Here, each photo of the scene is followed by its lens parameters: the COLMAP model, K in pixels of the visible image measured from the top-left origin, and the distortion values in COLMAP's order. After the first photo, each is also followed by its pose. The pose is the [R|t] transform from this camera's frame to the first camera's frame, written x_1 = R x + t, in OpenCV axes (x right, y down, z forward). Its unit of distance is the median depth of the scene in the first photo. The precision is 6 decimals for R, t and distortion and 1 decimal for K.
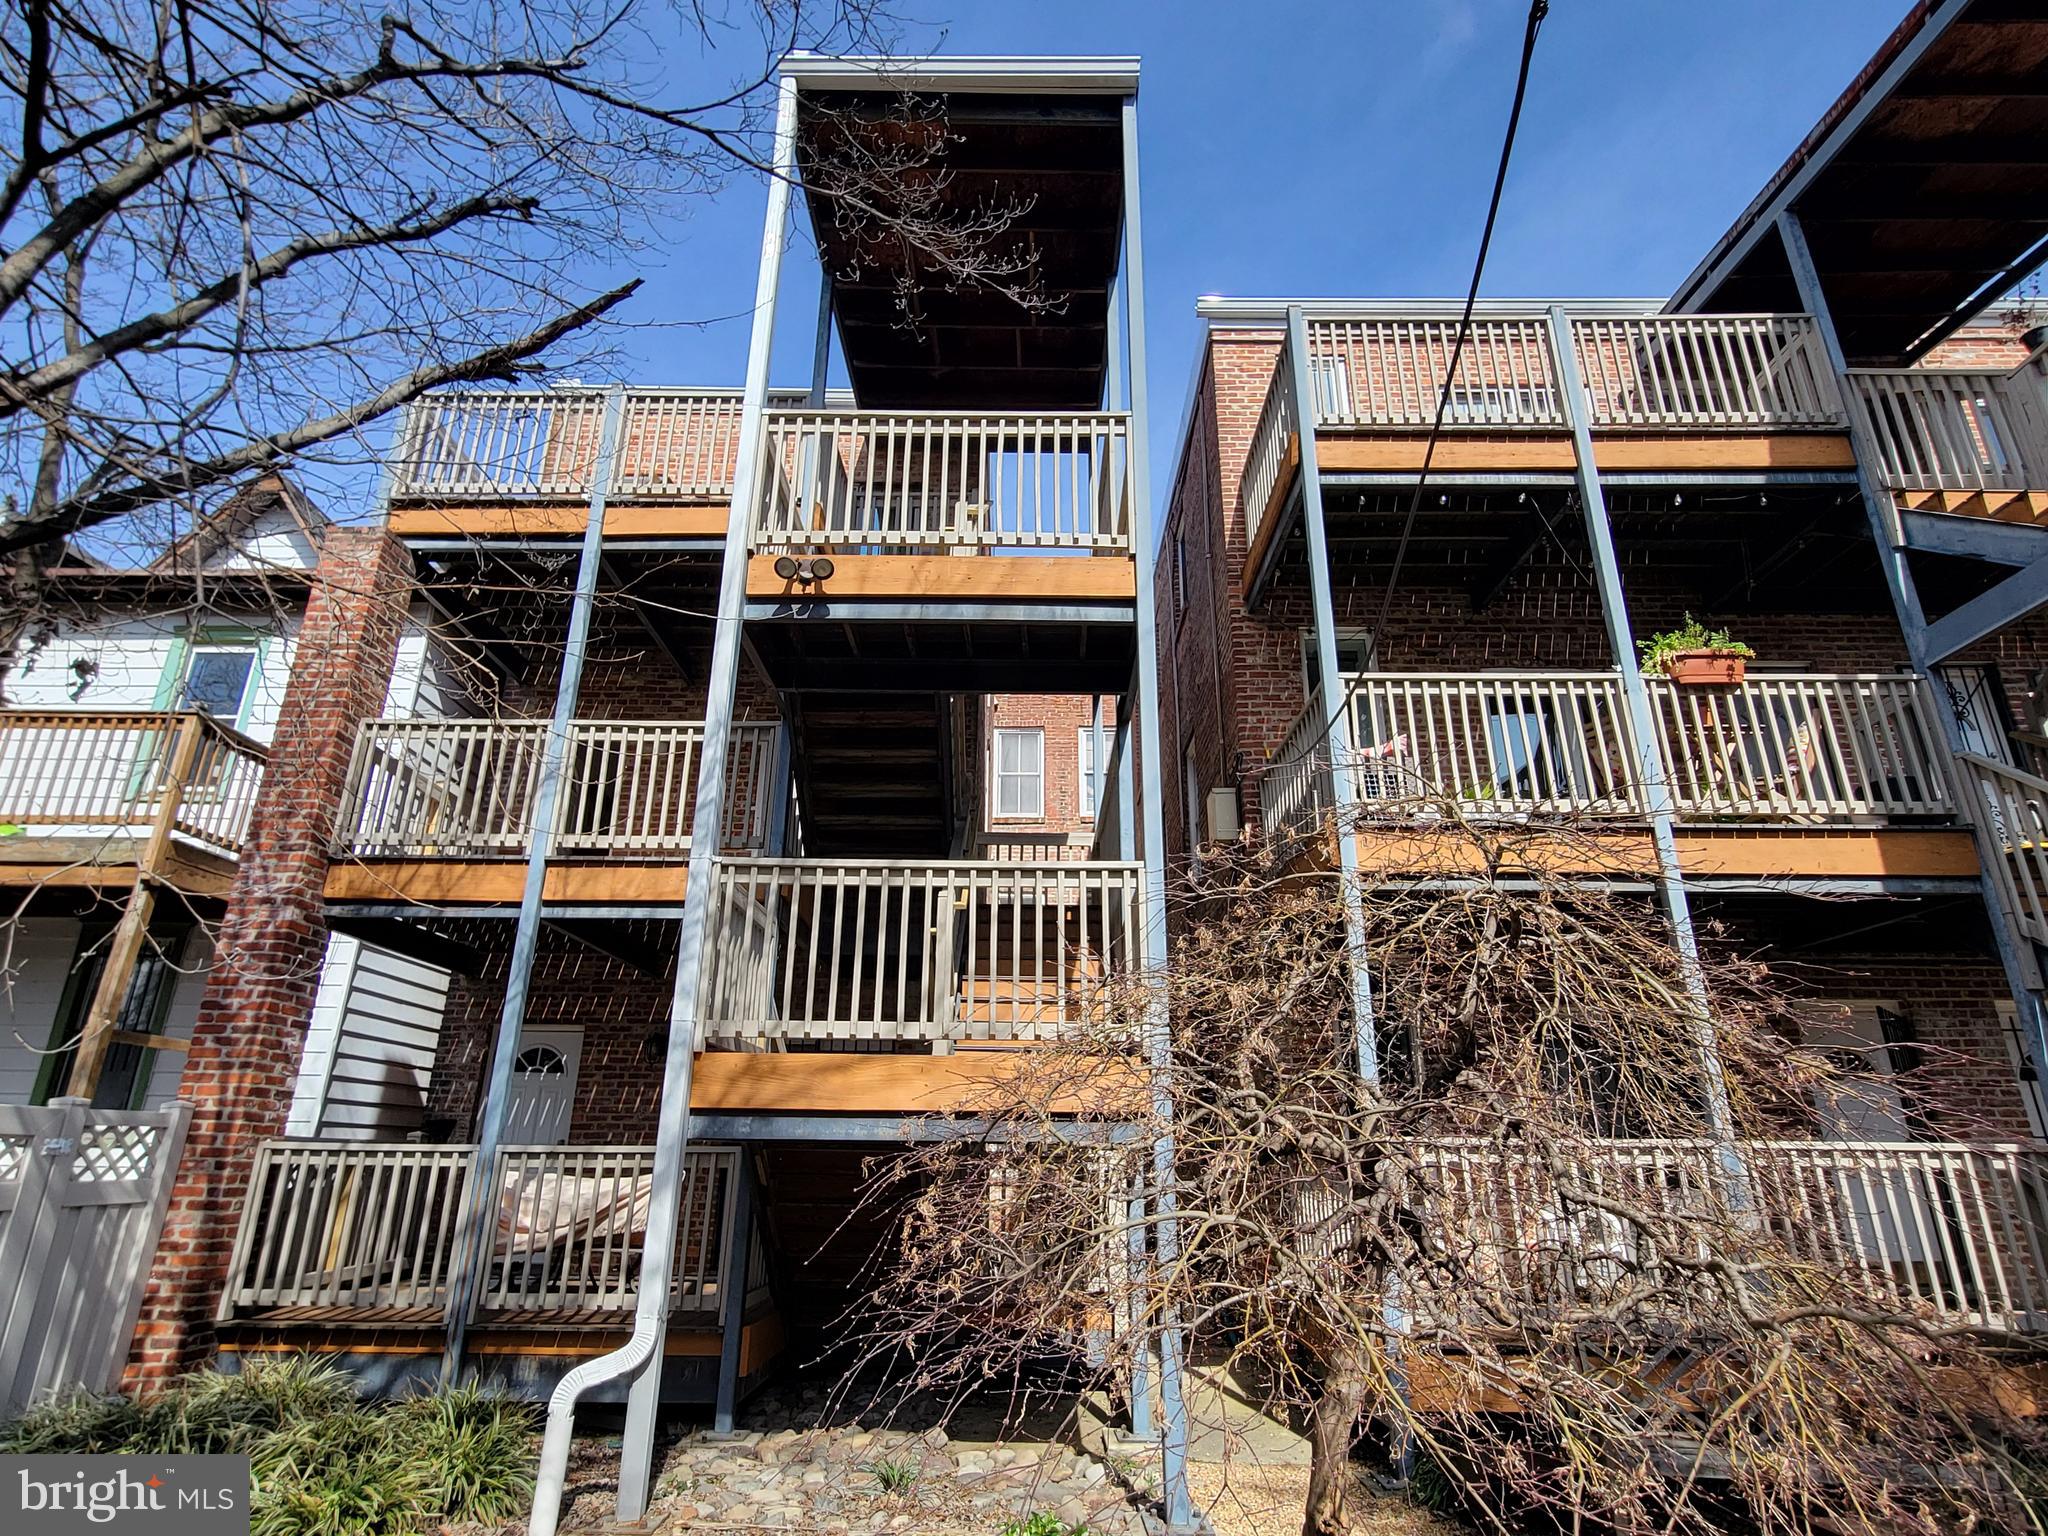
lens RADIAL K [[1065.4, 0, 1023.9], [0, 1065.4, 778.0], [0, 0, 1]] dist [0.000511, -0.000909]
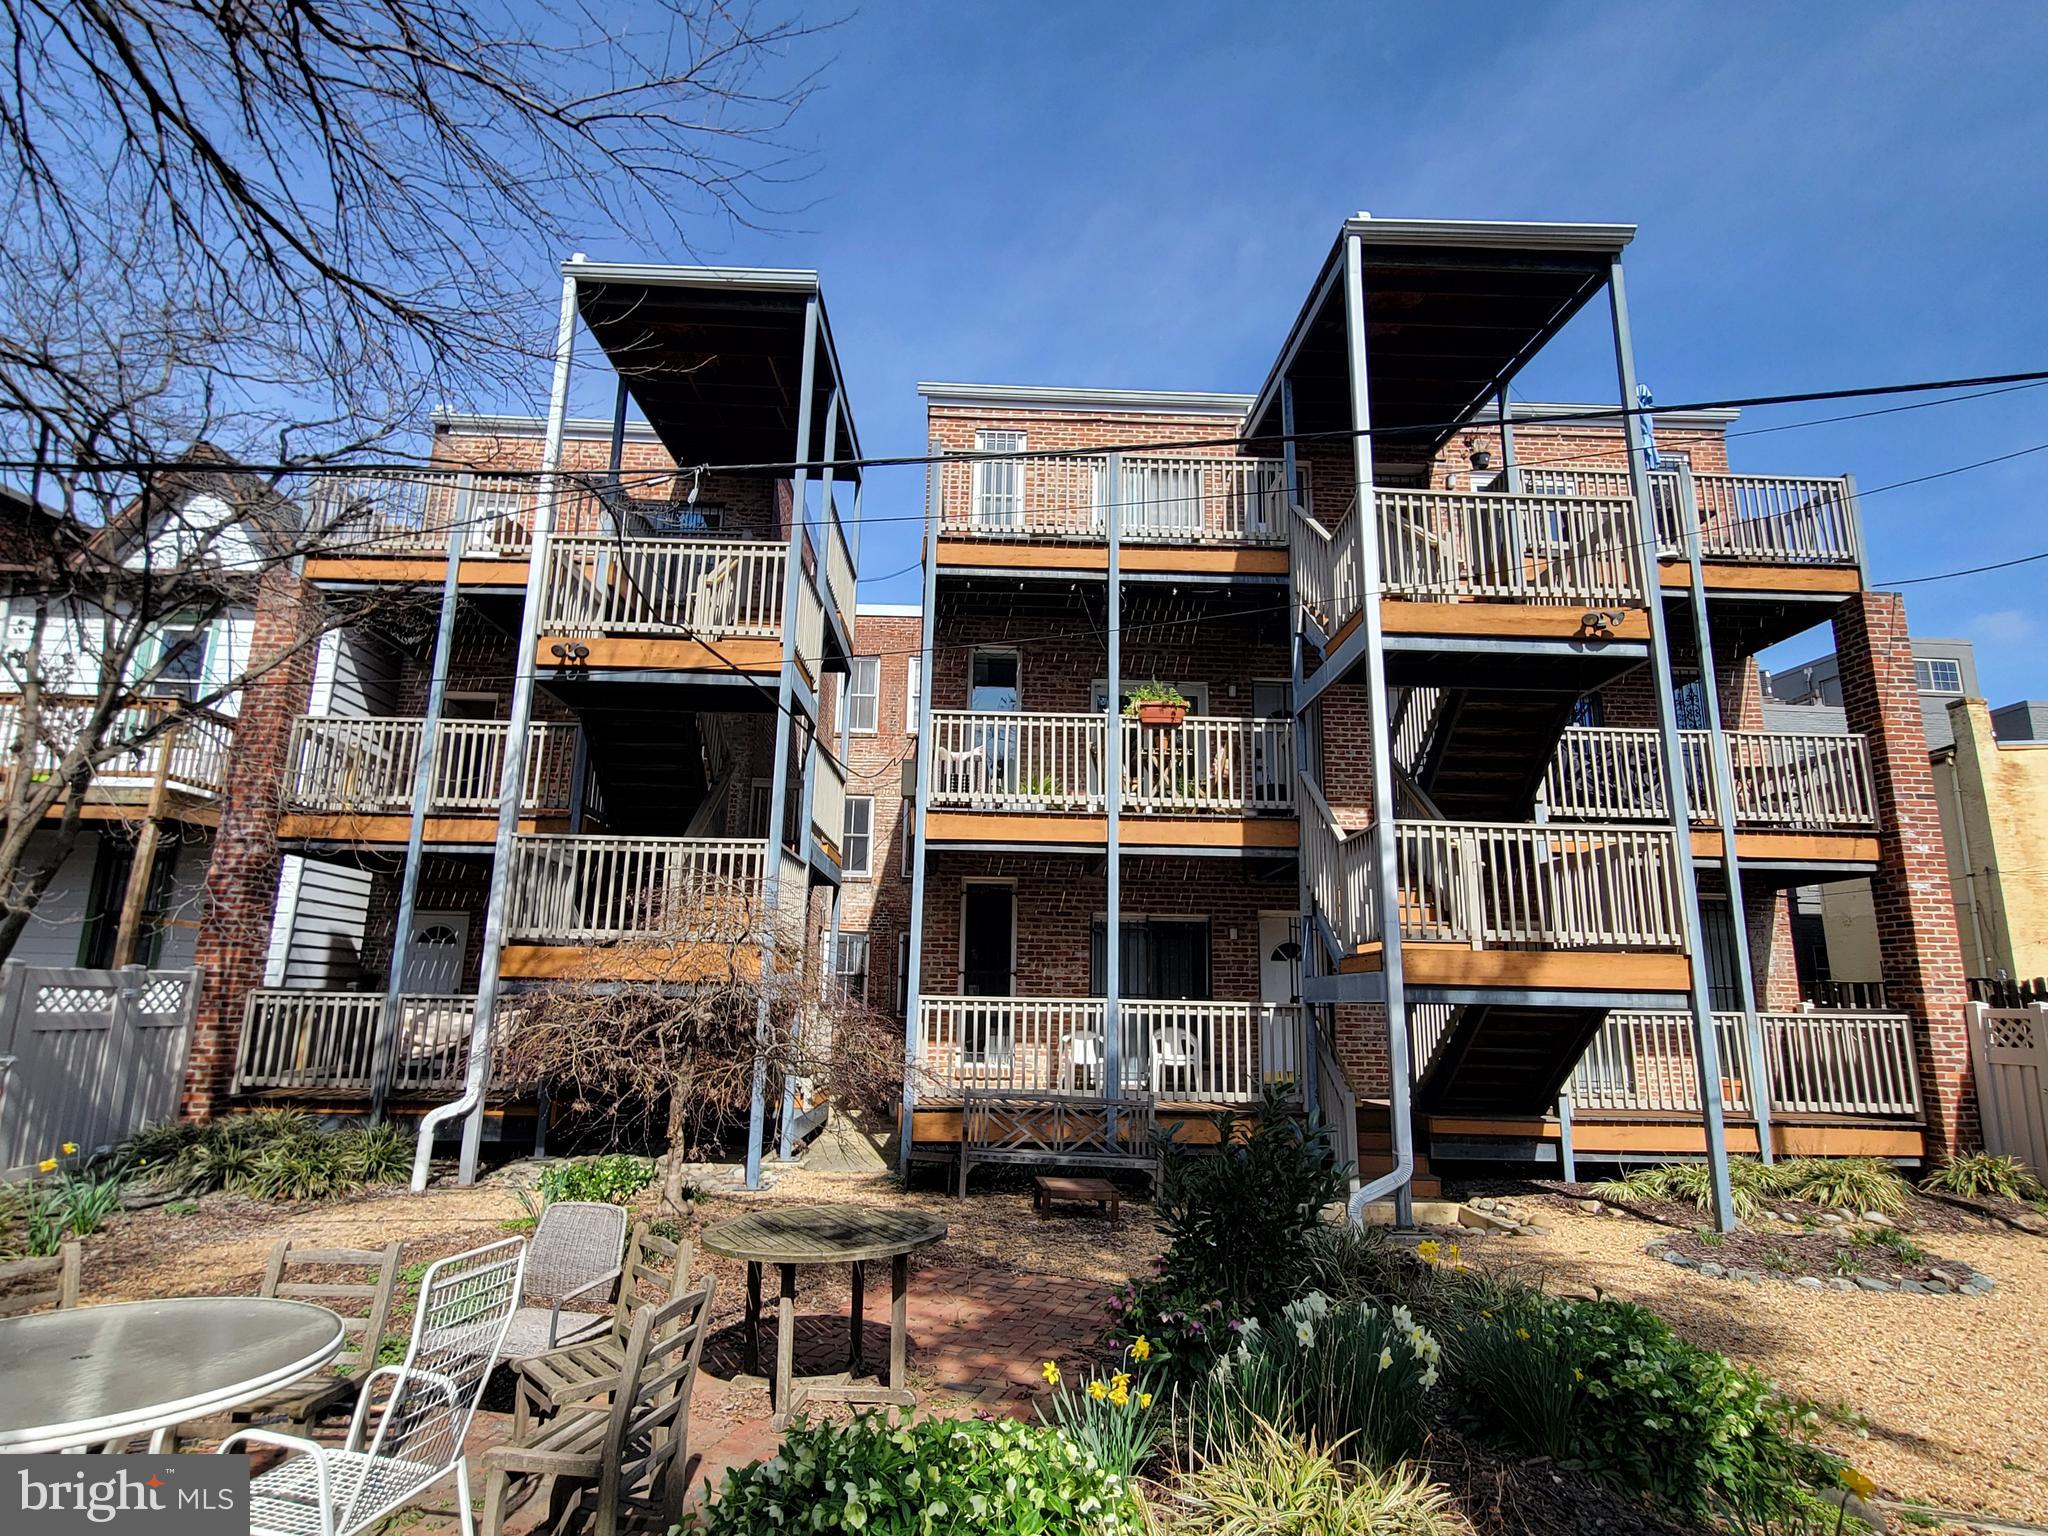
lens RADIAL K [[1065.4, 0, 1023.9], [0, 1065.4, 778.0], [0, 0, 1]] dist [0.000511, -0.000909]
pose [[0.999108, 0.017987, 0.038207, 0.379630], [-0.023027, 0.990459, 0.135872, -0.218260], [-0.035399, -0.136630, 0.989989, -0.581364]]
